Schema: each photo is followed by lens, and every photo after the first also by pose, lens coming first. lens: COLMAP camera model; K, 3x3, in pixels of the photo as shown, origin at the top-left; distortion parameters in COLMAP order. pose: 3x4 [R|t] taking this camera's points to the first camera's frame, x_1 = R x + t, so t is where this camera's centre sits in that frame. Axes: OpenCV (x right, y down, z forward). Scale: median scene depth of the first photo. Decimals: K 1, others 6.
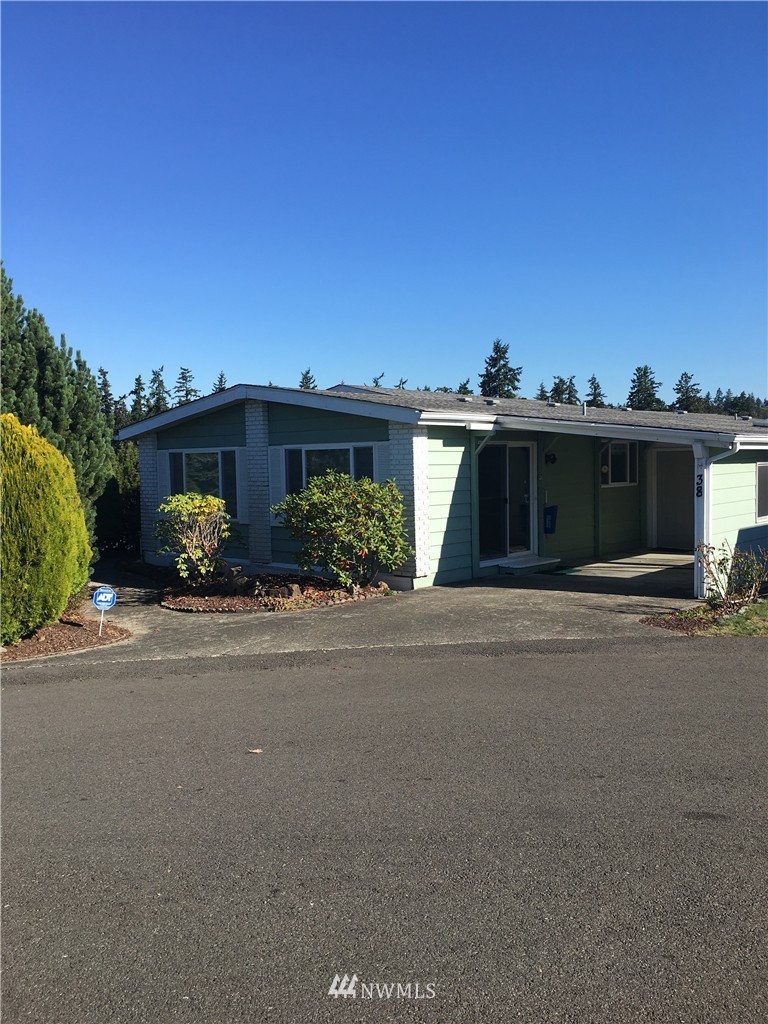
lens RADIAL K [[870.5, 0, 386.1], [0, 870.5, 506.3], [0, 0, 1]] dist [0.045646, 0.006456]
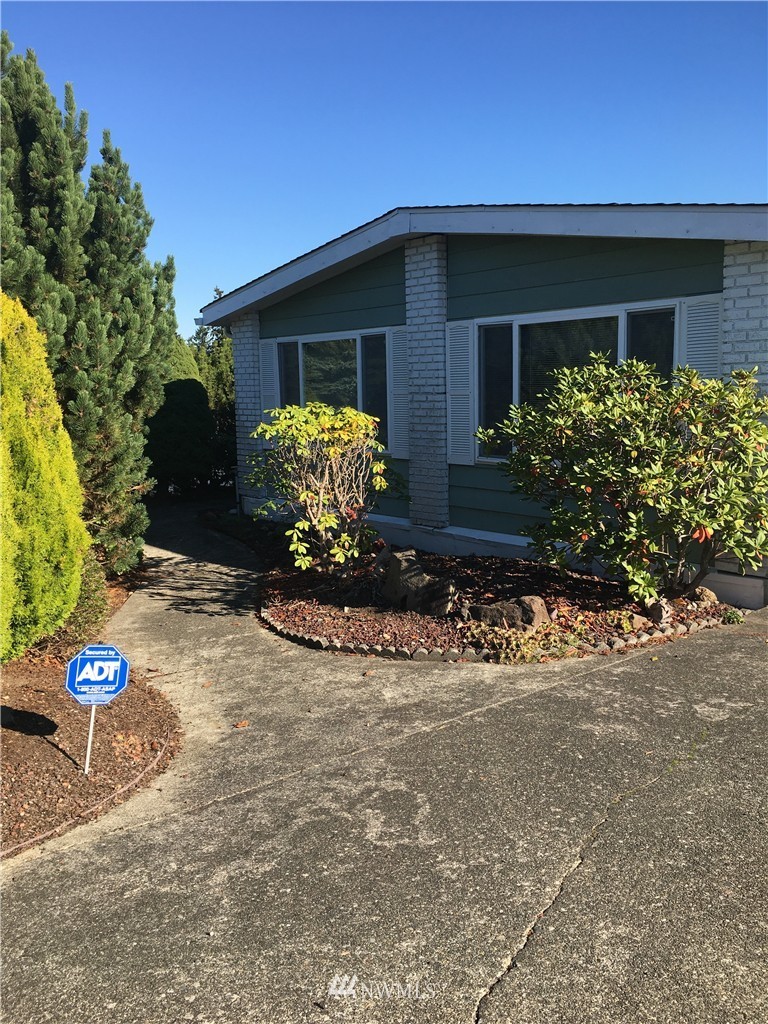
lens RADIAL K [[870.5, 0, 385.5], [0, 870.5, 515.2], [0, 0, 1]] dist [0.045646, 0.006456]
pose [[0.991689, 0.018938, -0.127259, -0.117152], [-0.006431, 0.995168, 0.097981, 0.000503], [0.128500, -0.096348, 0.987018, 0.497141]]
